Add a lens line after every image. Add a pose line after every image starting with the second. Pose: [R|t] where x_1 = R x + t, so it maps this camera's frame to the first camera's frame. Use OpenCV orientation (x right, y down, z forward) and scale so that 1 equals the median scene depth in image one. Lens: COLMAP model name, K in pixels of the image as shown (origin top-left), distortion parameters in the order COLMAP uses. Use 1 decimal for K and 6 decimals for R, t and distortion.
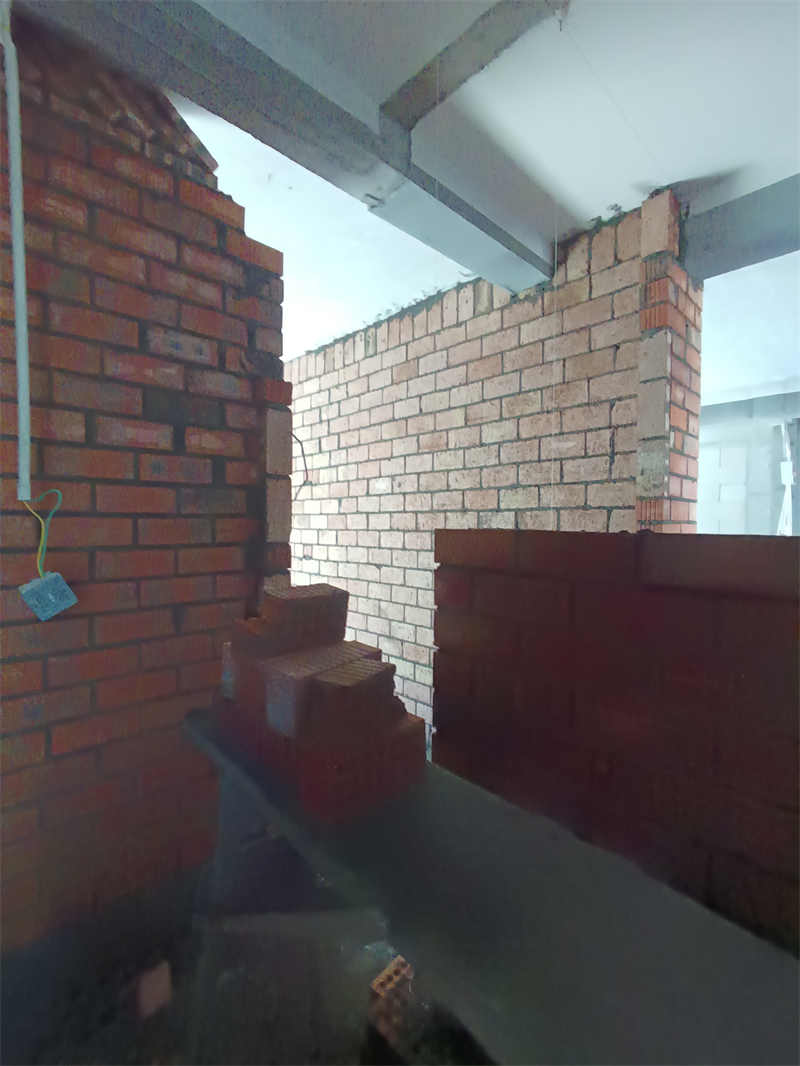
lens RADIAL K [[488.6, 0, 400.6], [0, 488.6, 537.3], [0, 0, 1]] dist [-0.000263, 0.000254]
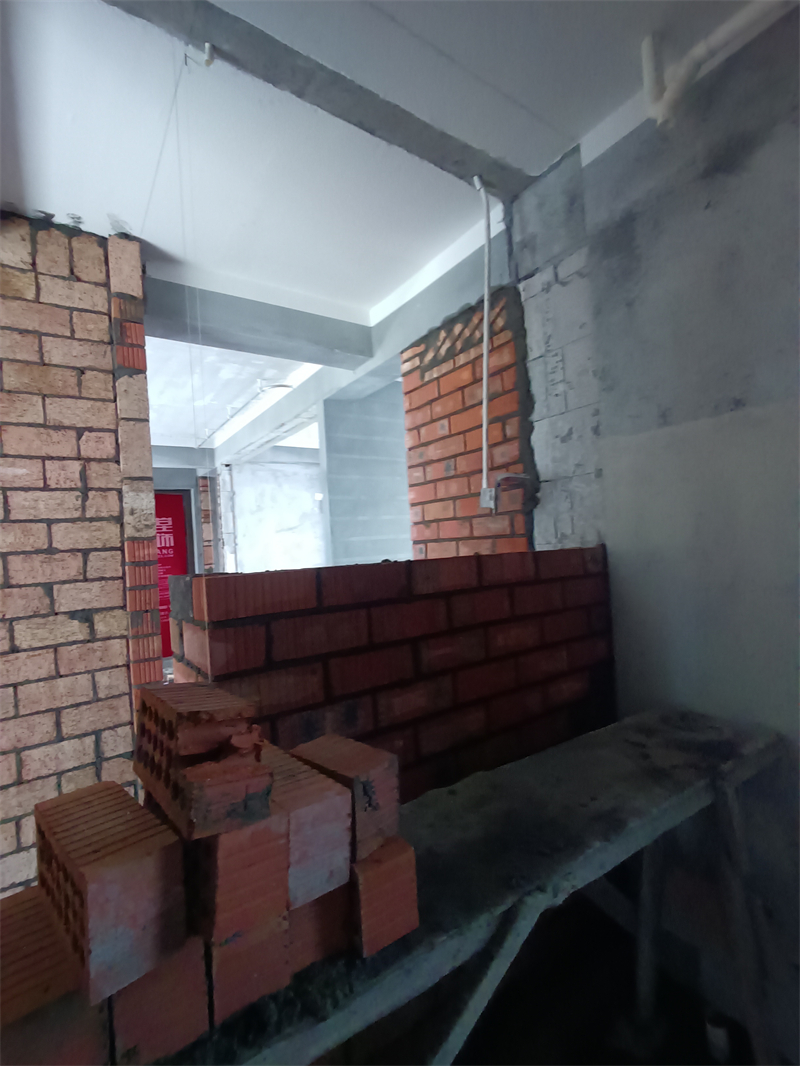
lens RADIAL K [[488.6, 0, 400.6], [0, 488.6, 537.3], [0, 0, 1]] dist [-0.000263, 0.000254]
pose [[0.158569, -0.002607, 0.987344, -0.346293], [0.092071, 0.995678, -0.012158, -0.021315], [-0.983046, 0.092834, 0.158124, 0.309162]]
